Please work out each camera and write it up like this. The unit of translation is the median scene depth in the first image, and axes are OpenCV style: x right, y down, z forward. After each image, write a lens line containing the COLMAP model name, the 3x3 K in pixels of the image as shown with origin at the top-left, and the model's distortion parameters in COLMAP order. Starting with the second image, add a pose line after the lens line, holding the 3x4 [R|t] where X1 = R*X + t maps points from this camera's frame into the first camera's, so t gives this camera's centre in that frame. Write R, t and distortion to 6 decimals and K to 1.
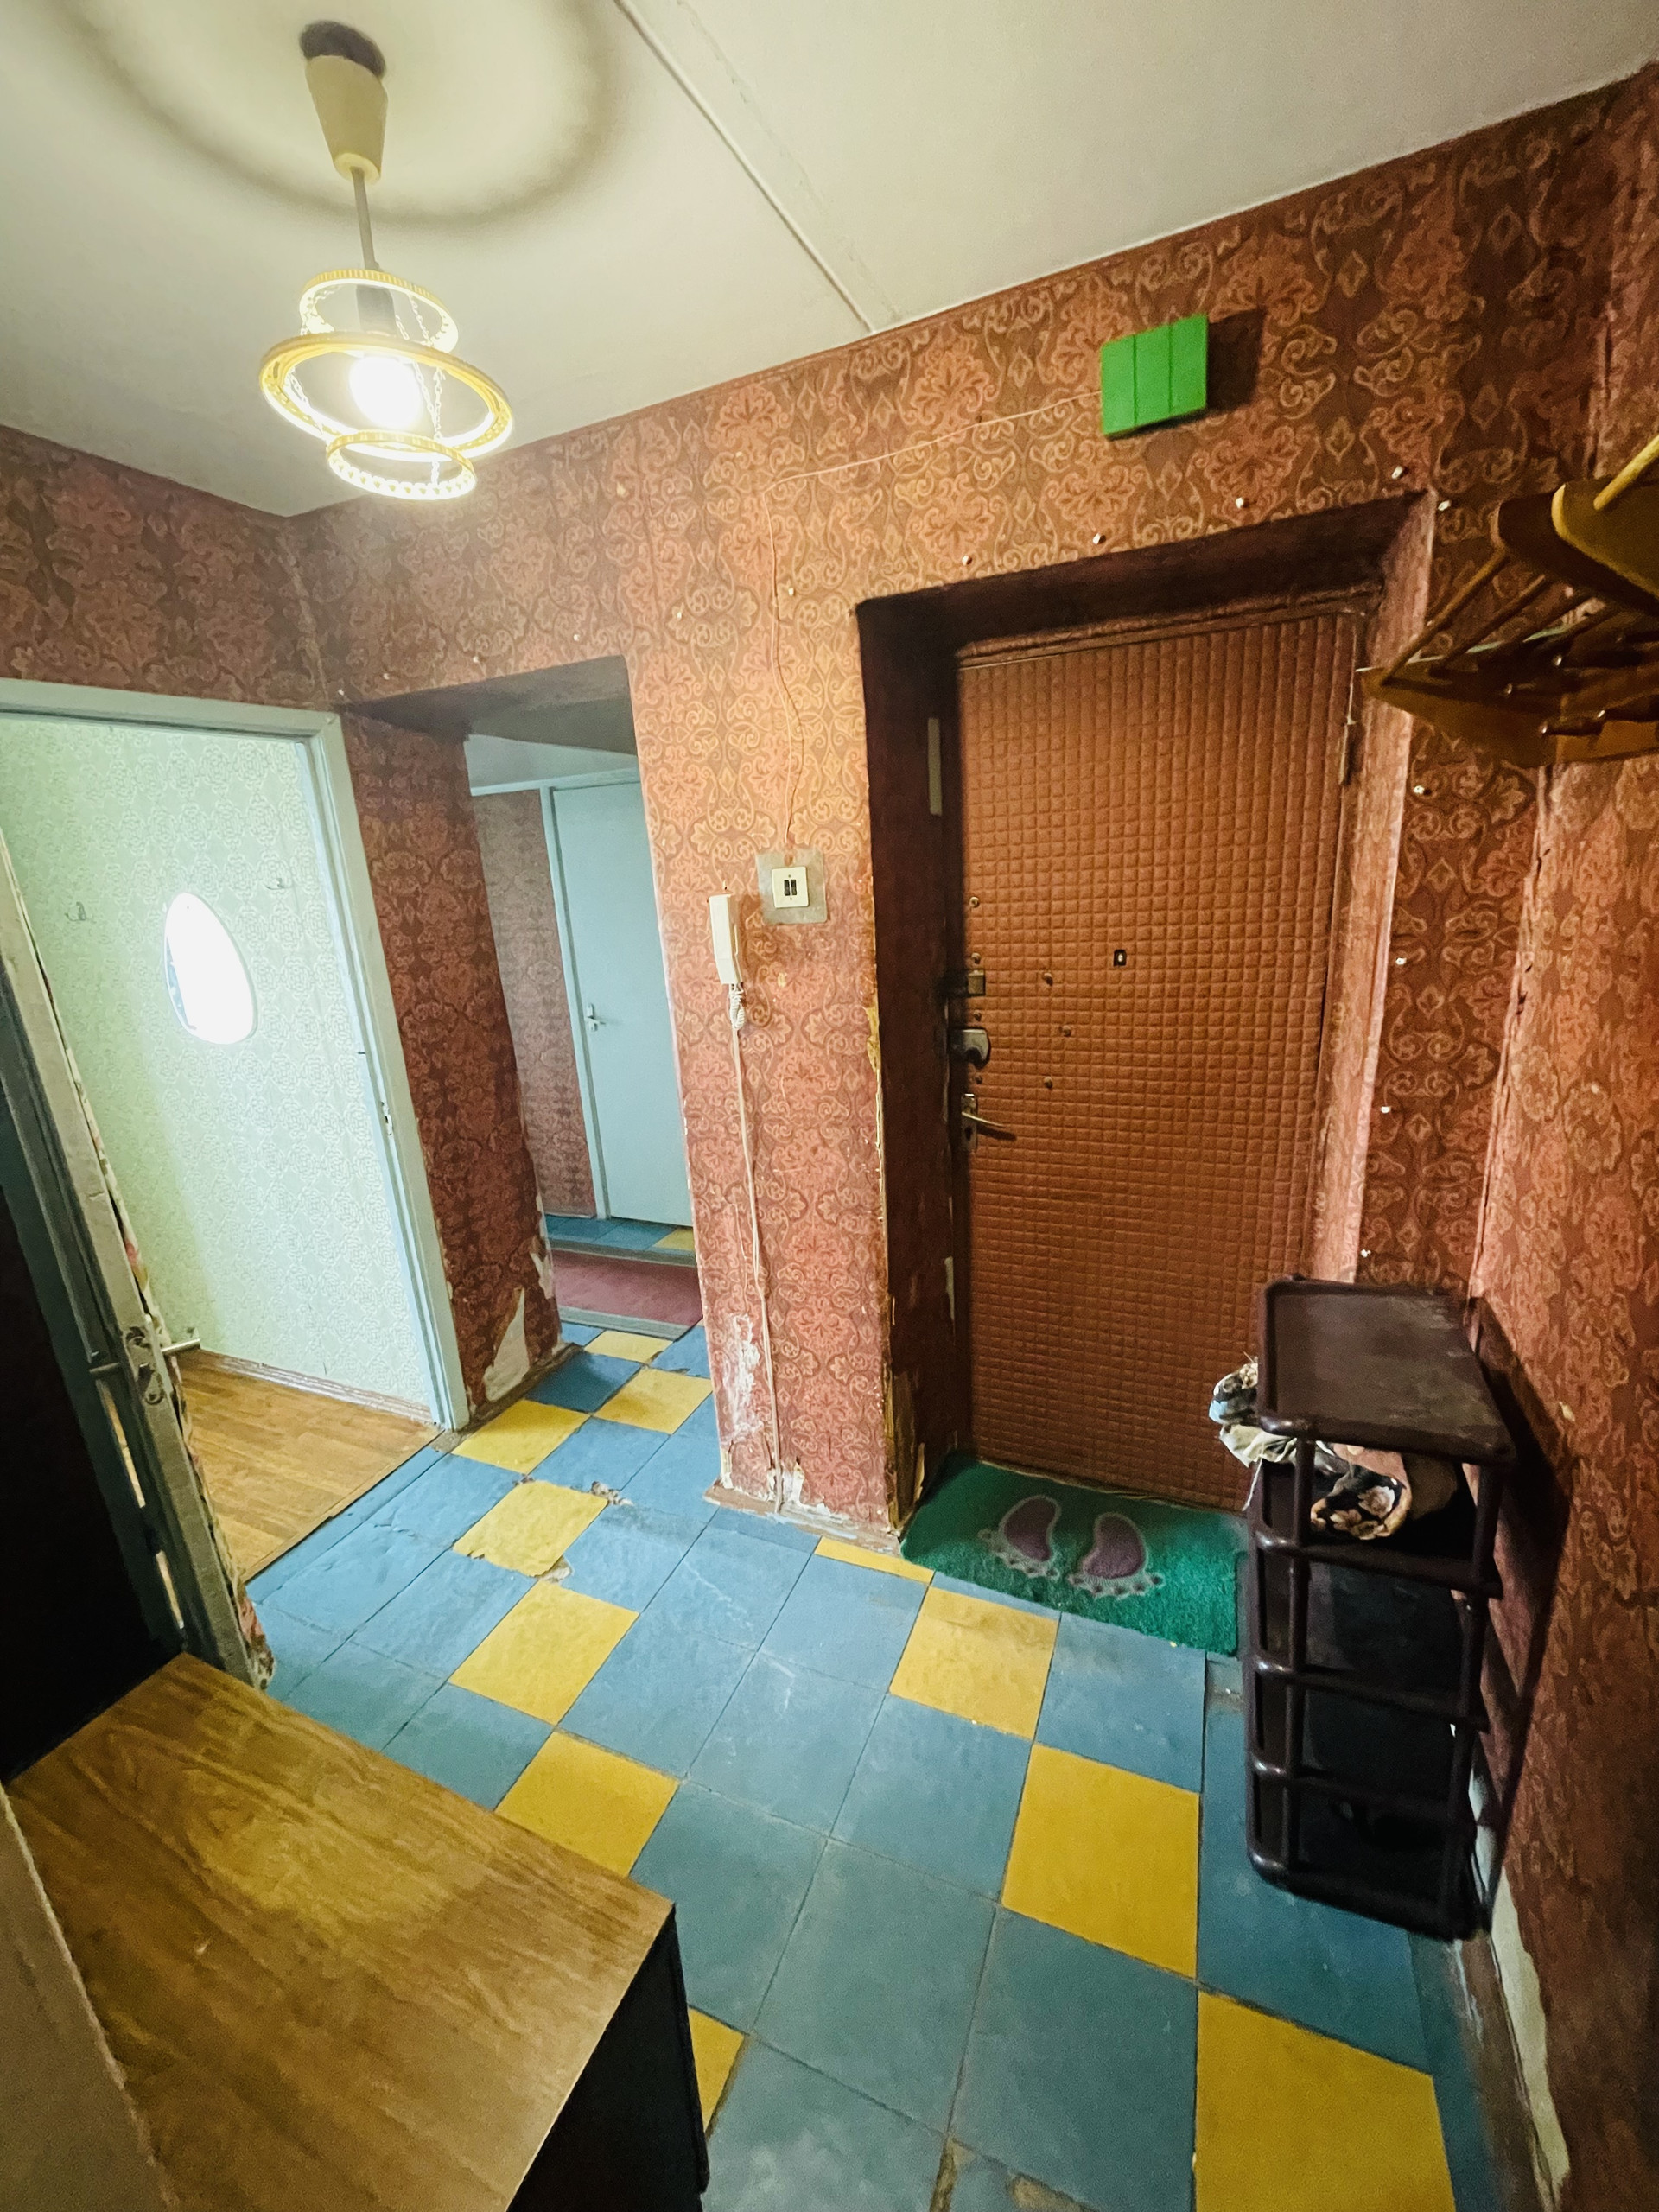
lens RADIAL K [[889.9, 0, 828.9], [0, 889.9, 1105.4], [0, 0, 1]] dist [-0.002899, -0.000944]
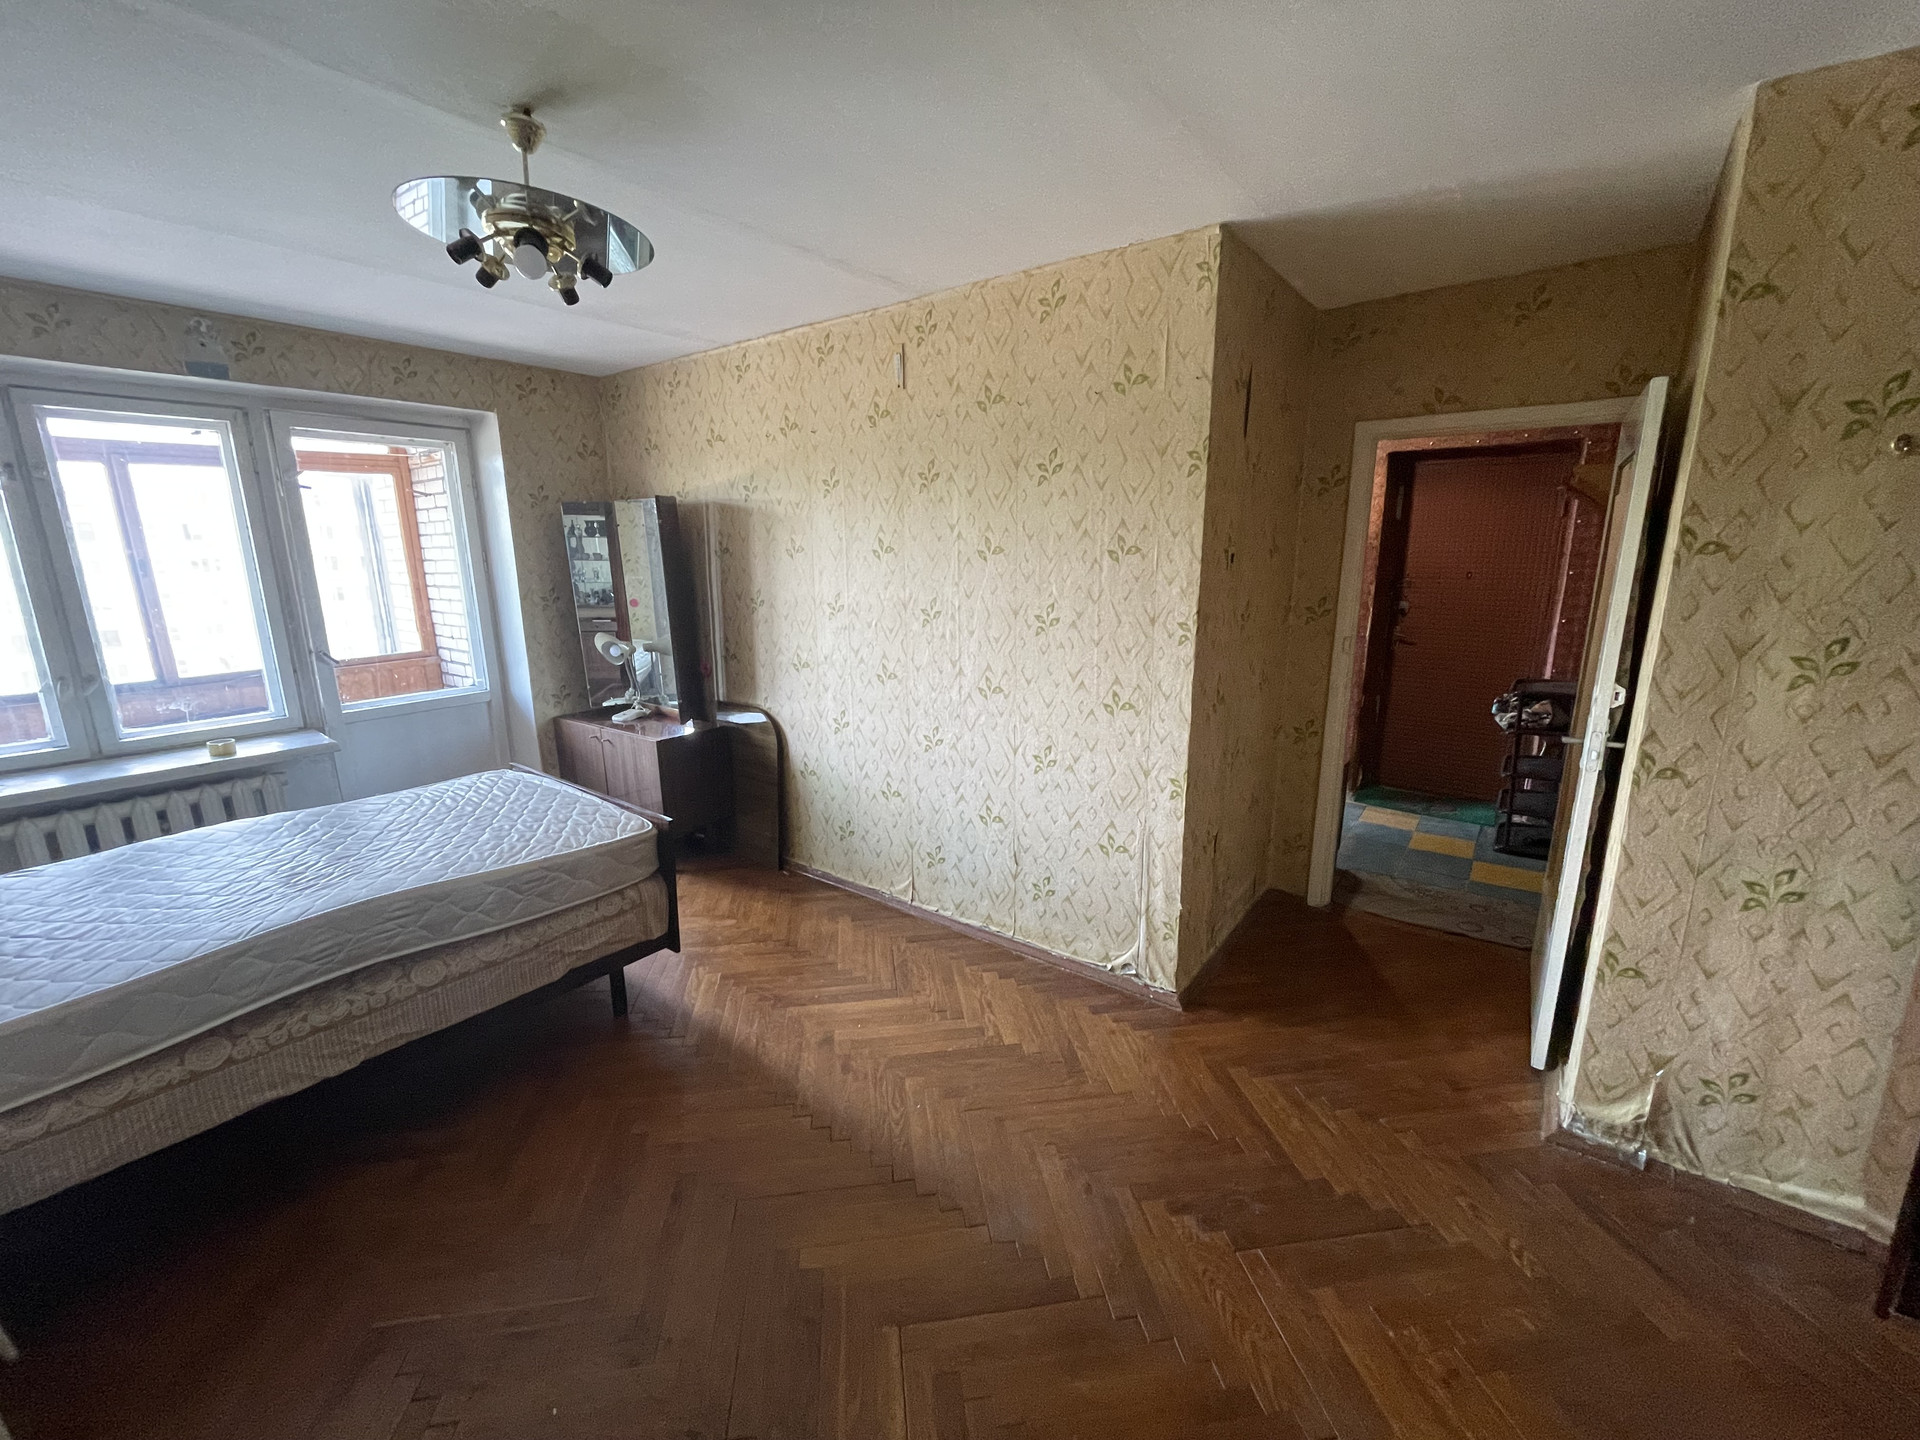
lens RADIAL K [[772.5, 0, 960.1], [0, 772.5, 717.4], [0, 0, 1]] dist [-0.002899, -0.000944]
pose [[0.970072, 0.102049, -0.220331, -0.643053], [-0.110356, 0.993560, -0.025696, 0.517703], [0.216290, 0.049242, 0.975087, -1.675784]]
